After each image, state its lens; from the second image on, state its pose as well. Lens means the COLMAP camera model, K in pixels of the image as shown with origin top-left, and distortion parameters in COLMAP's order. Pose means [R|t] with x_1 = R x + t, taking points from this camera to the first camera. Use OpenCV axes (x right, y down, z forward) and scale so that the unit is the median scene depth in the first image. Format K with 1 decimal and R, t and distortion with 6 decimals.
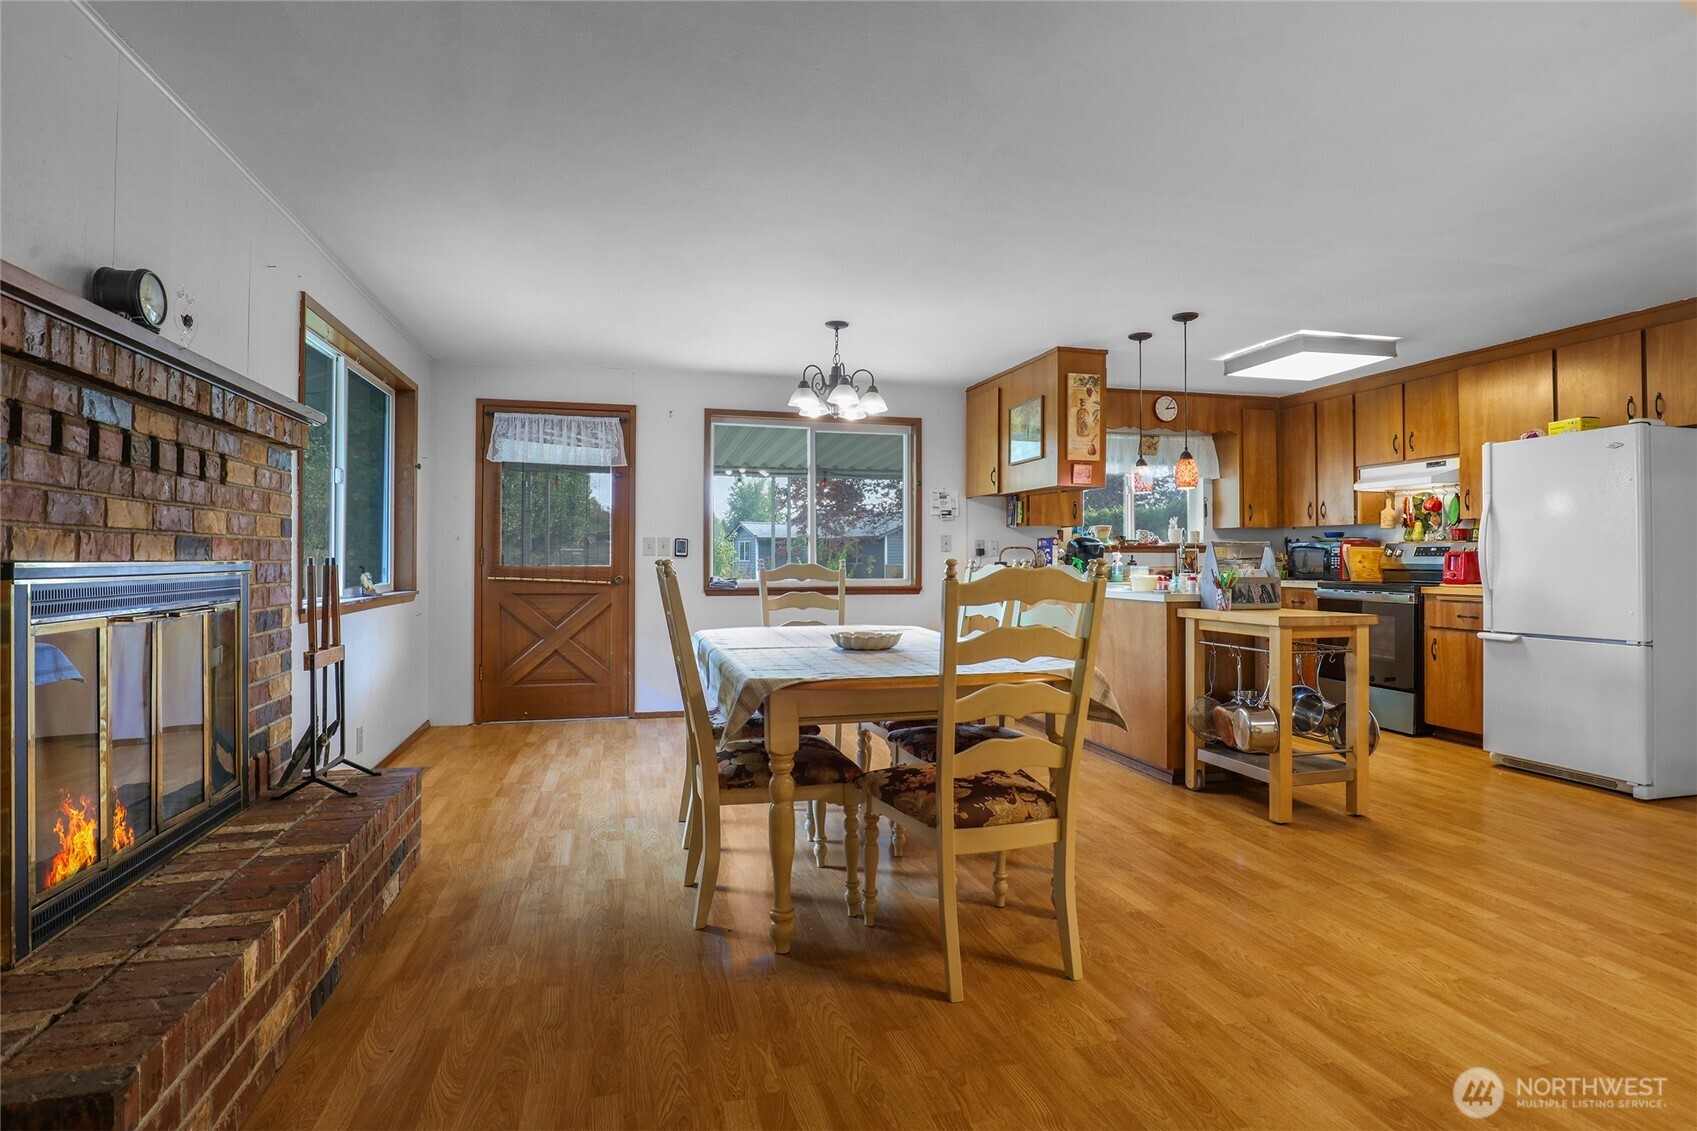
lens RADIAL K [[861.9, 0, 853.0], [0, 861.9, 554.4], [0, 0, 1]] dist [-0.004166, -0.000040]
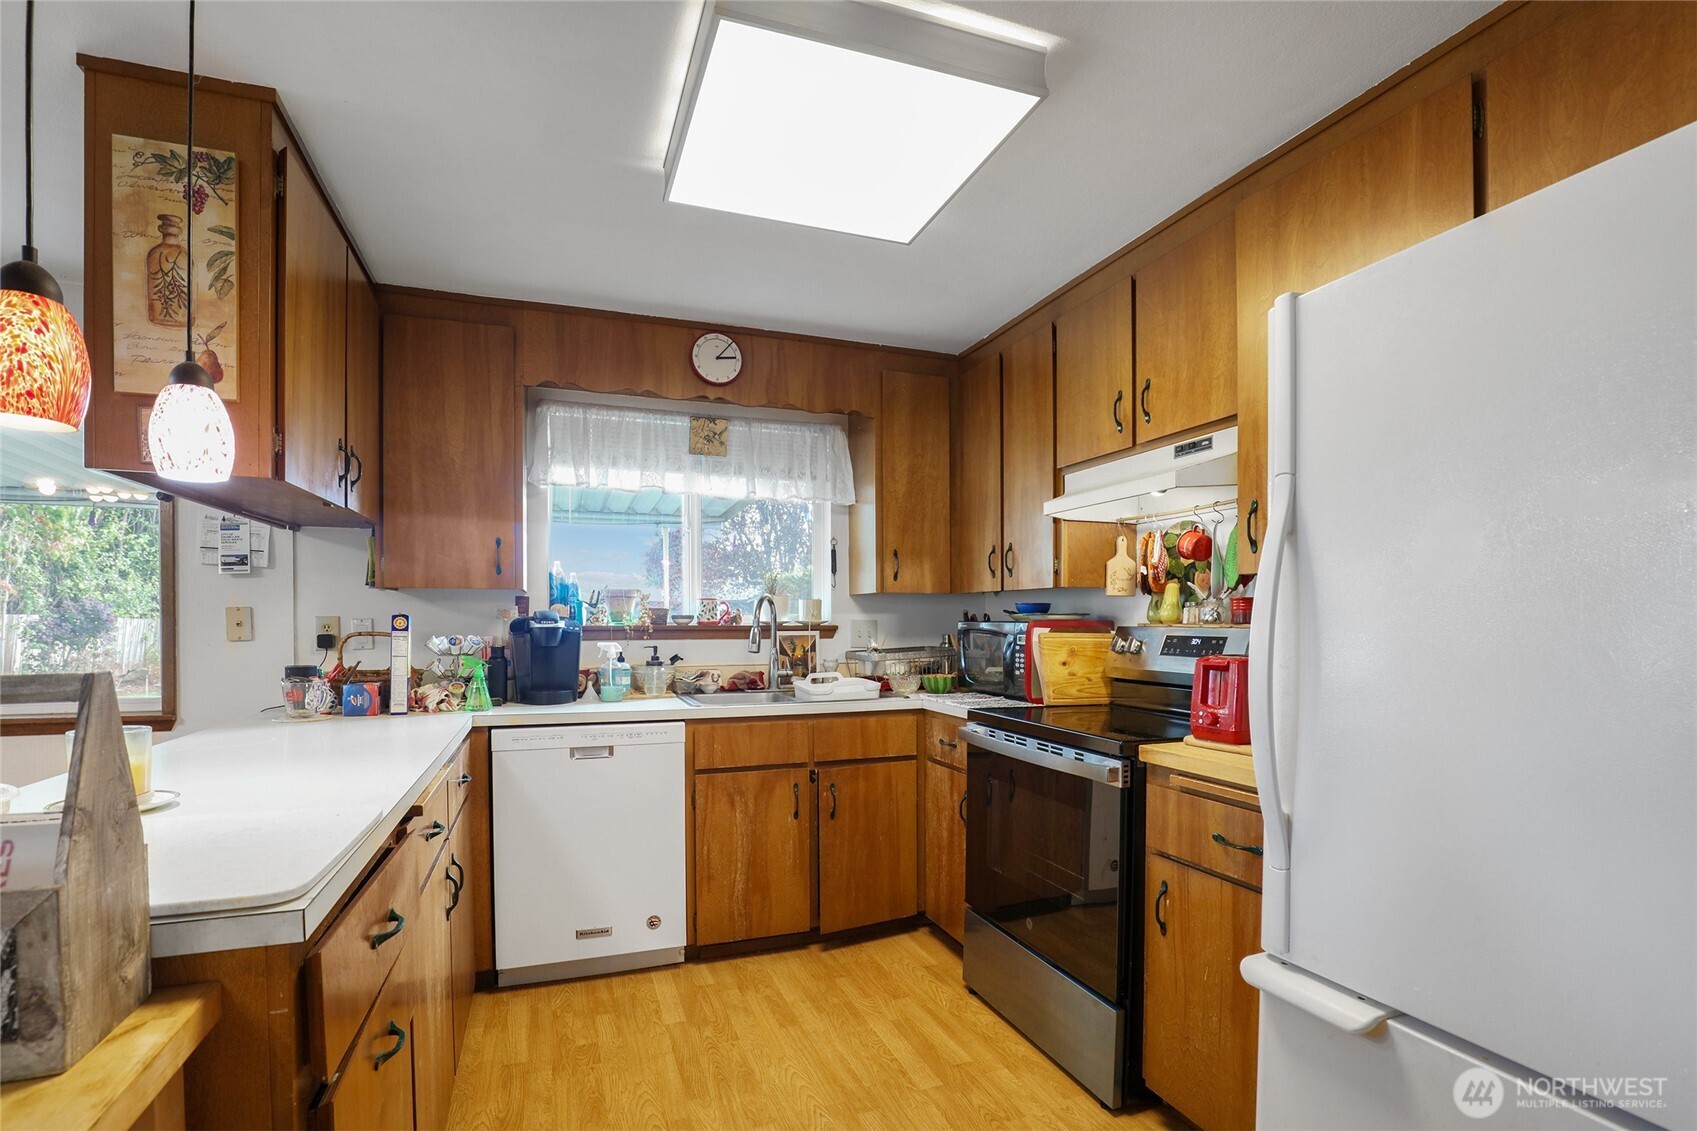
lens RADIAL K [[791.7, 0, 842.1], [0, 791.7, 634.3], [0, 0, 1]] dist [-0.031245, 0.000111]
pose [[0.996741, 0.000468, 0.080668, 0.426284], [-0.002141, 0.999784, 0.020655, -0.017285], [-0.080640, -0.020760, 0.996527, 0.561361]]
